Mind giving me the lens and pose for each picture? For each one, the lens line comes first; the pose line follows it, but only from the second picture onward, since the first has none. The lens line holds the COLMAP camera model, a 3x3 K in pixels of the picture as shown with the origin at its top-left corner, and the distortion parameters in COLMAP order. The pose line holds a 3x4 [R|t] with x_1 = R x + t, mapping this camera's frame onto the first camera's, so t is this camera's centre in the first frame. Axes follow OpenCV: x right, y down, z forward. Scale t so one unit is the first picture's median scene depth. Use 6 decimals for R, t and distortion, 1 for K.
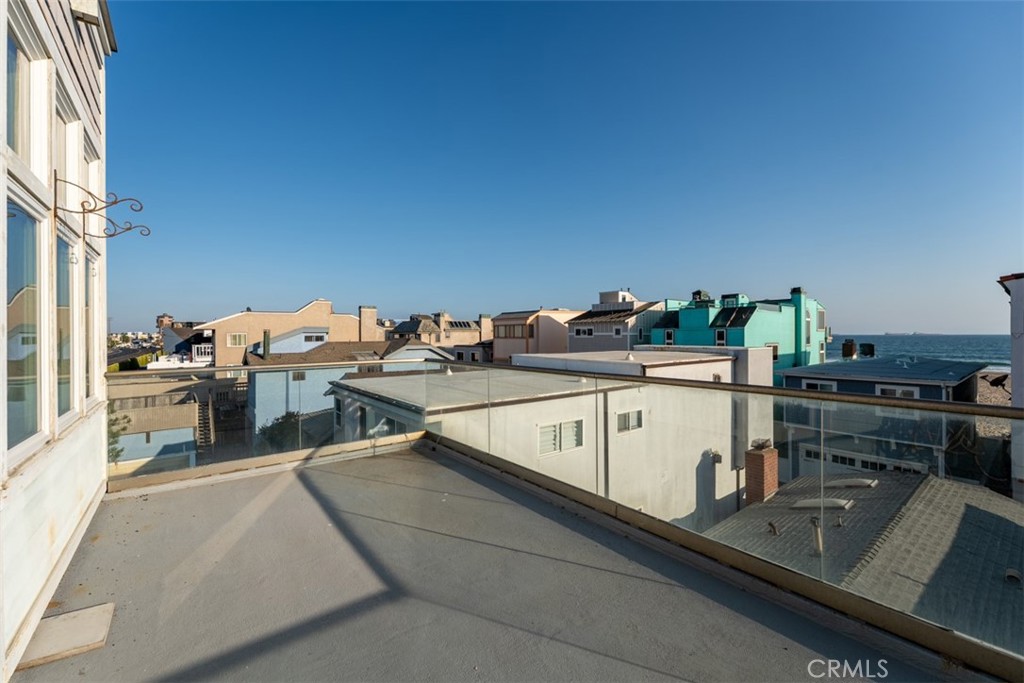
lens RADIAL K [[417.4, 0, 505.6], [0, 417.4, 336.9], [0, 0, 1]] dist [-0.000230, -0.000499]
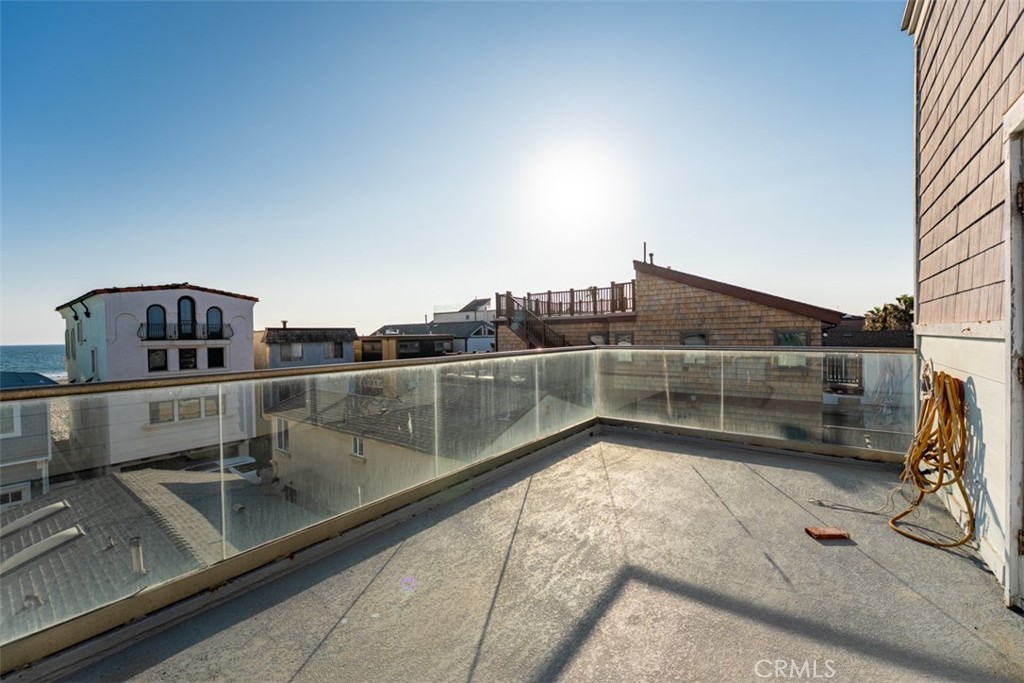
lens RADIAL K [[404.5, 0, 512.0], [0, 404.5, 341.5], [0, 0, 1]] dist [-0.003431, -0.000069]
pose [[-0.257805, -0.007585, 0.966167, -0.135572], [0.022901, 0.999640, 0.013959, 0.006205], [-0.965926, 0.025725, -0.257539, 0.185253]]
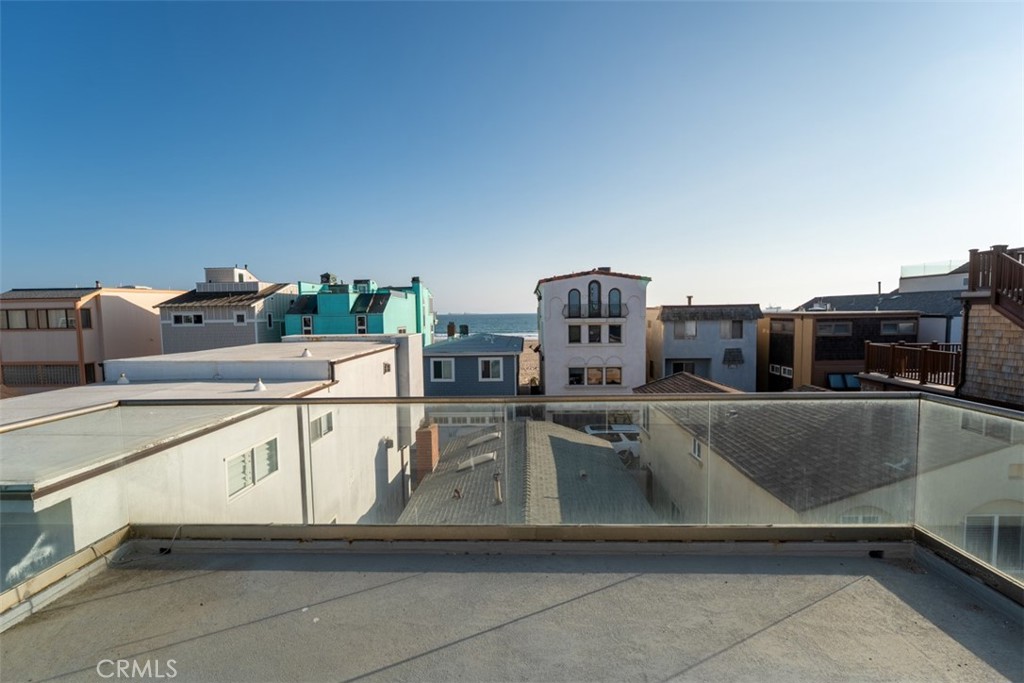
lens RADIAL K [[436.0, 0, 512.0], [0, 436.0, 341.5], [0, 0, 1]] dist [-0.002389, -0.000381]
pose [[0.637442, -0.056356, 0.768434, -0.087924], [0.016223, 0.998082, 0.059740, -0.016076], [-0.770327, -0.025615, 0.637134, 0.065165]]
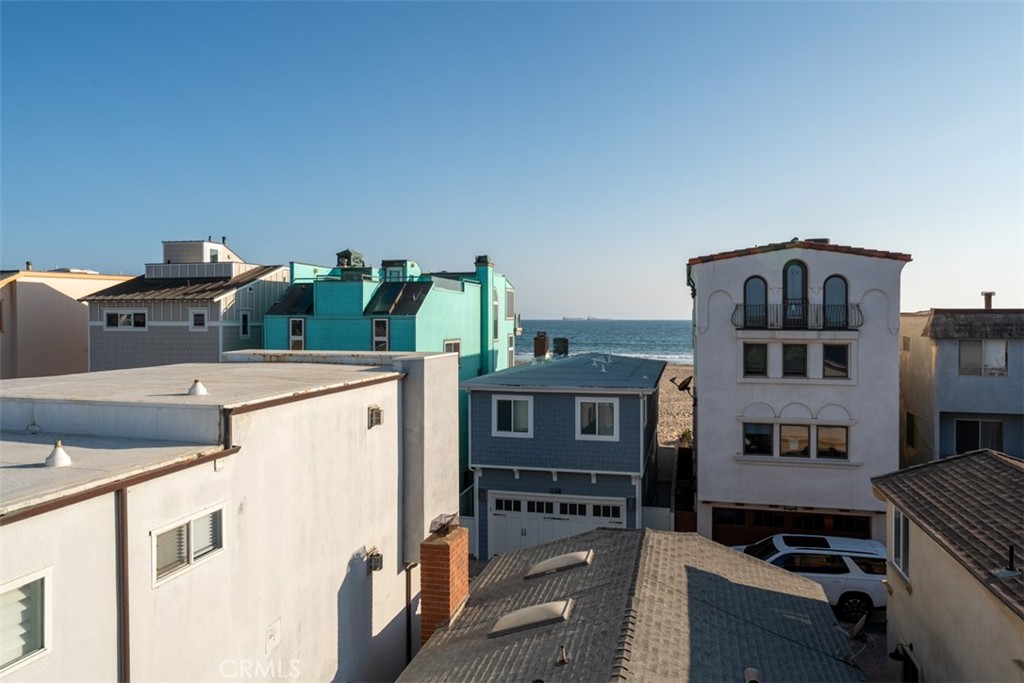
lens RADIAL K [[691.3, 0, 530.1], [0, 691.3, 326.0], [0, 0, 1]] dist [0.000786, 0.000025]
pose [[0.771448, -0.002063, 0.636289, 0.068676], [-0.001372, 0.999987, 0.004905, -0.016195], [-0.636291, -0.004657, 0.771435, 0.135286]]
